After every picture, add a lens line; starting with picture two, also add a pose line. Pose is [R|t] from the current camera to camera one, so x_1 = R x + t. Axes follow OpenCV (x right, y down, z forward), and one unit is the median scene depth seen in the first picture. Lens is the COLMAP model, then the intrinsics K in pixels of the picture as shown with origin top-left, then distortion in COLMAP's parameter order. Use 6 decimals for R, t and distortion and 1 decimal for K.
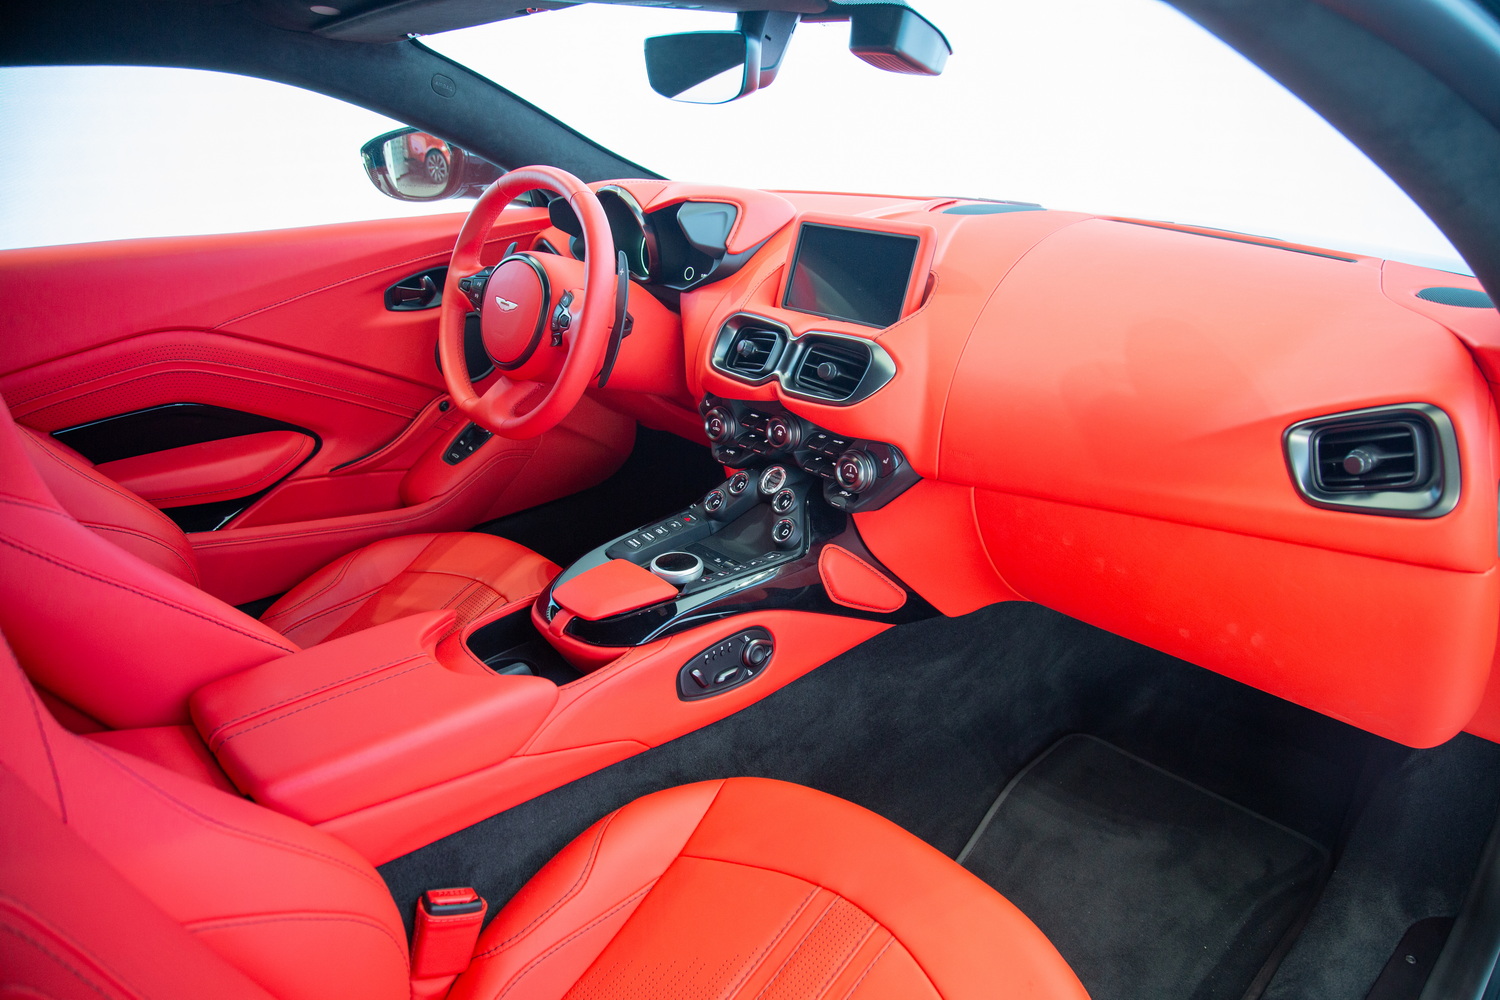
lens RADIAL K [[995.3, 0, 750.0], [0, 995.3, 500.0], [0, 0, 1]] dist [-0.138939, 0.072801]
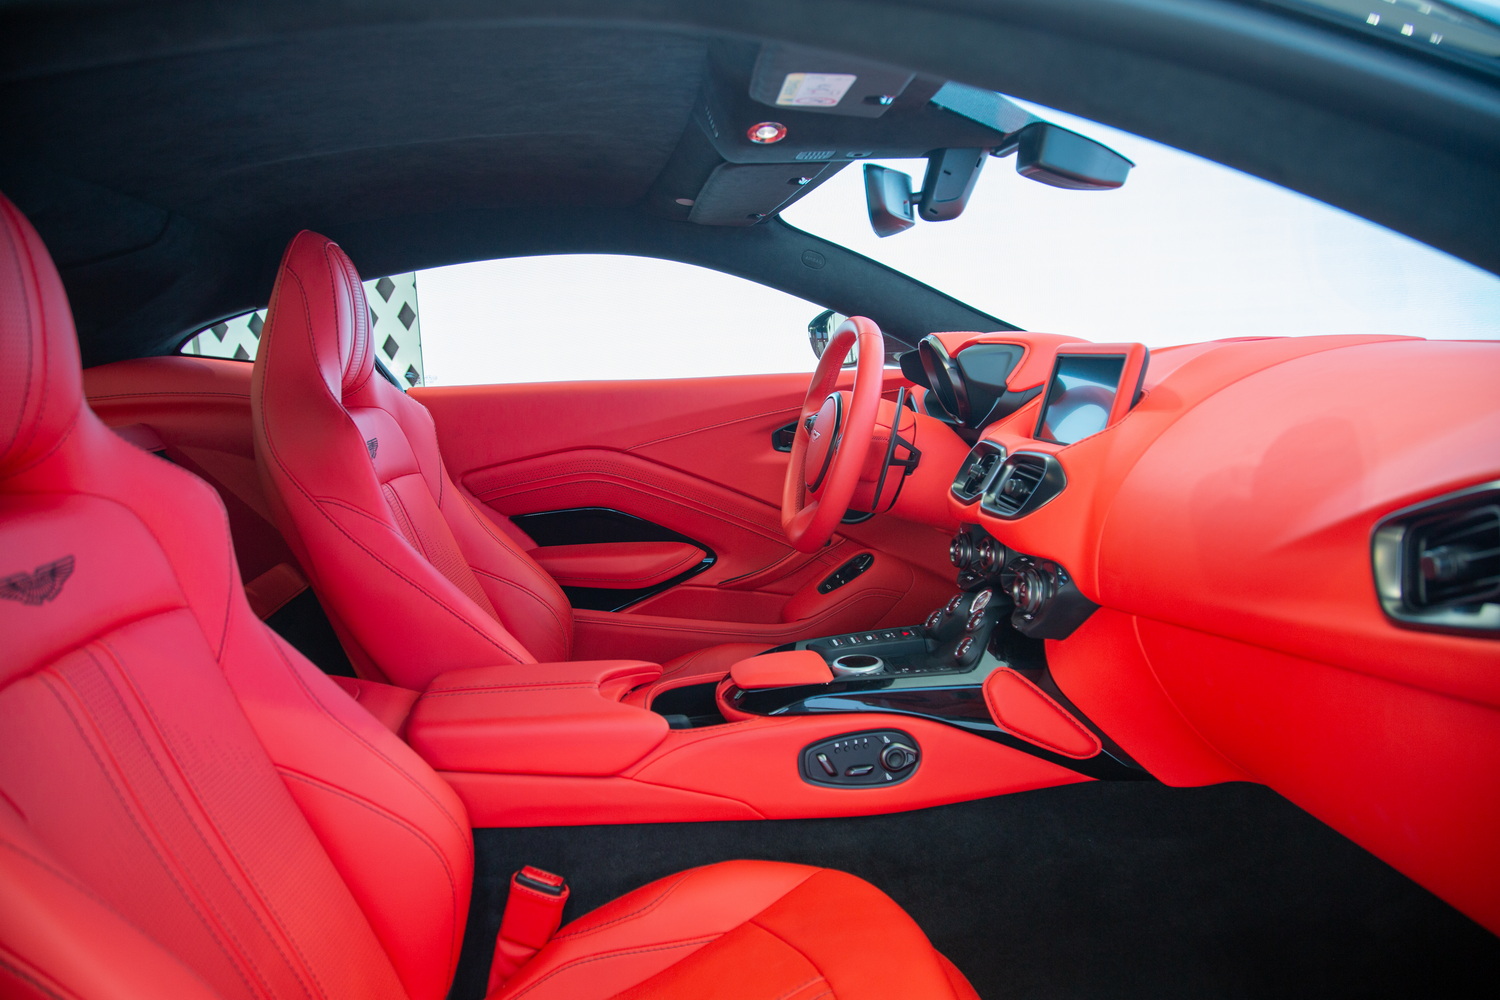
lens RADIAL K [[995.3, 0, 750.0], [0, 995.3, 500.0], [0, 0, 1]] dist [-0.138939, 0.072801]
pose [[0.800493, 0.046477, -0.597537, 0.429215], [-0.175932, 0.971289, -0.160141, 0.080315], [0.572939, 0.233318, 0.785687, 0.076923]]
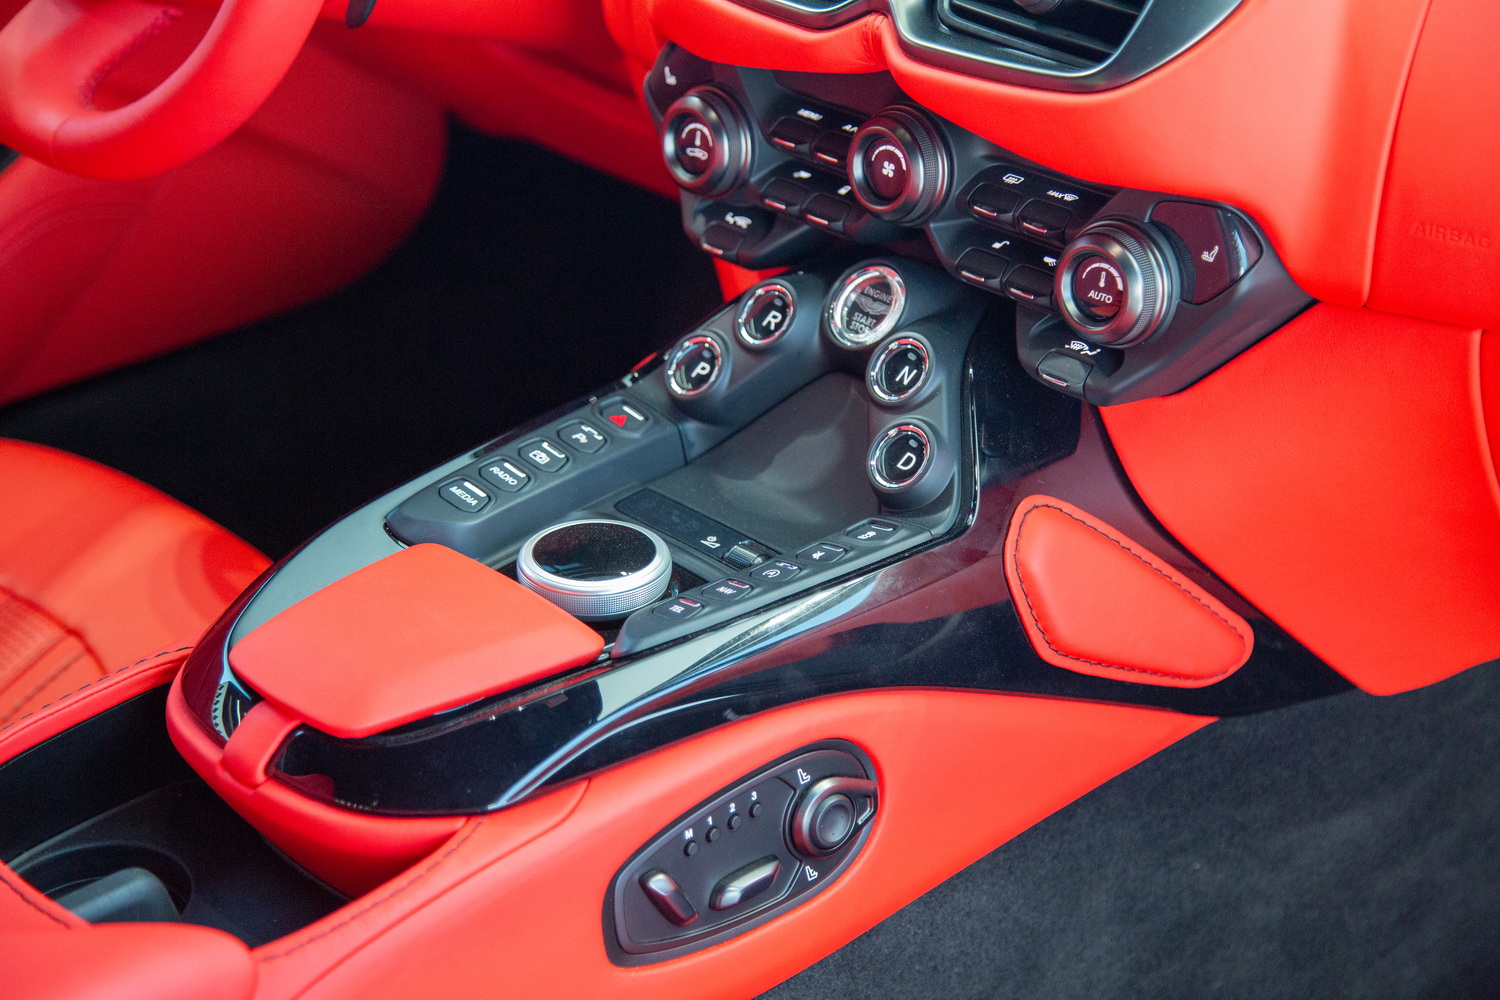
lens RADIAL K [[2595.8, 0, 750.0], [0, 2595.8, 500.0], [0, 0, 1]] dist [0.219126, -0.070858]
pose [[0.999915, -0.006119, 0.011546, -0.028818], [0.005146, 0.996581, 0.082456, -0.028239], [-0.012011, -0.082390, 0.996528, 0.097923]]
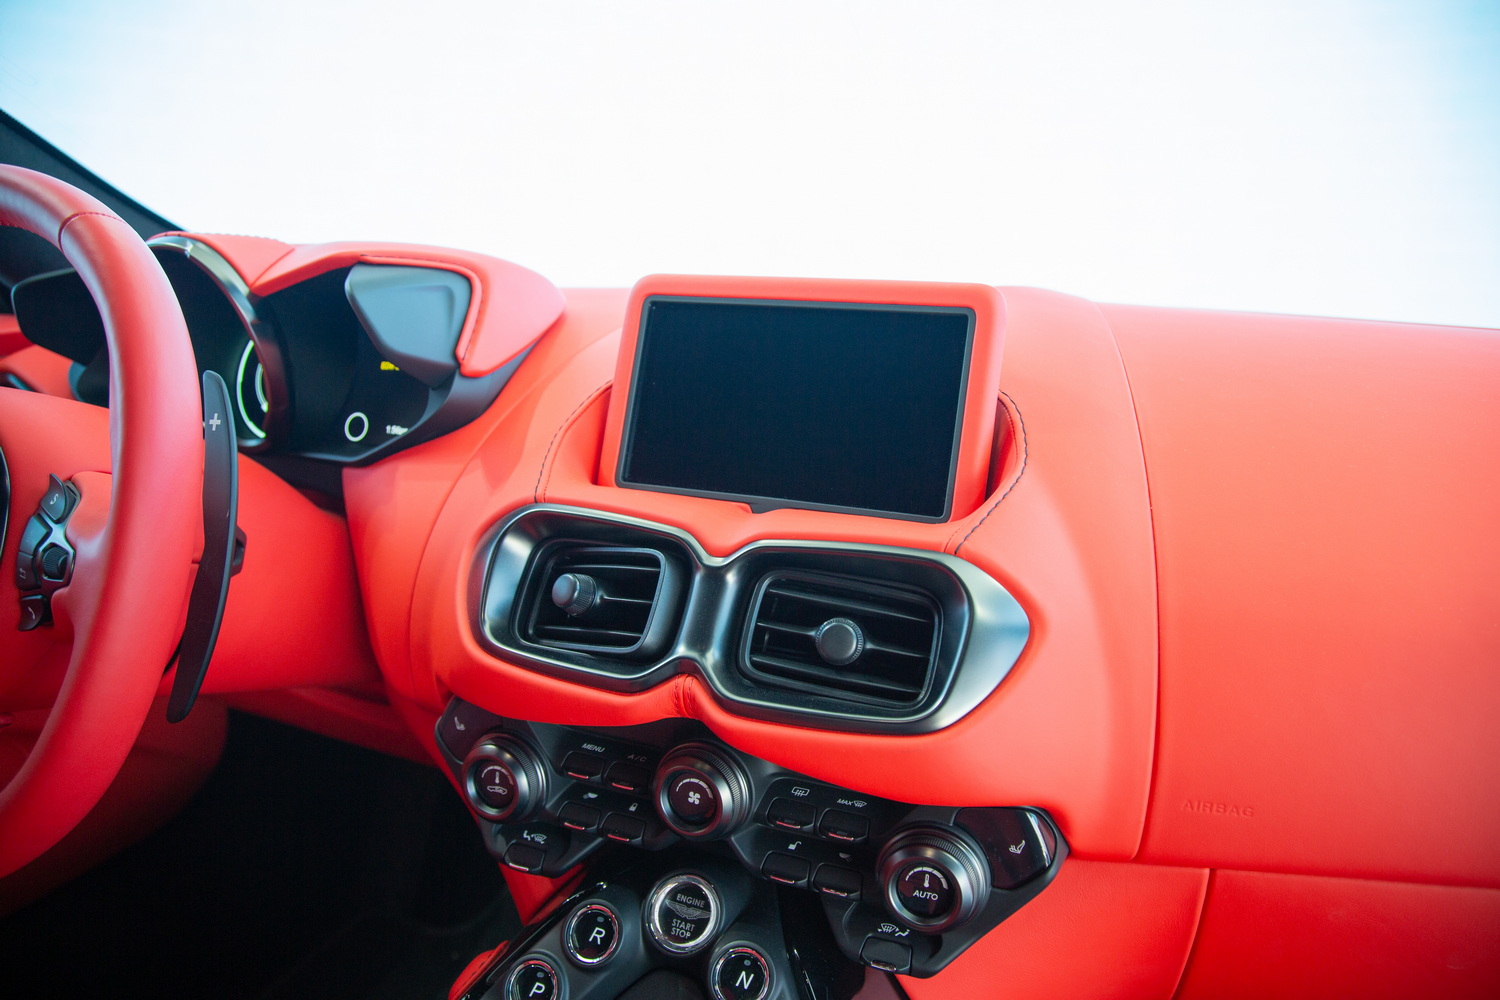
lens RADIAL K [[995.3, 0, 750.0], [0, 995.3, 500.0], [0, 0, 1]] dist [-0.138939, 0.072801]
pose [[0.905910, -0.072004, 0.417304, -0.106045], [0.138472, 0.981634, -0.131228, -0.130752], [-0.400191, 0.176665, 0.899242, 0.620590]]
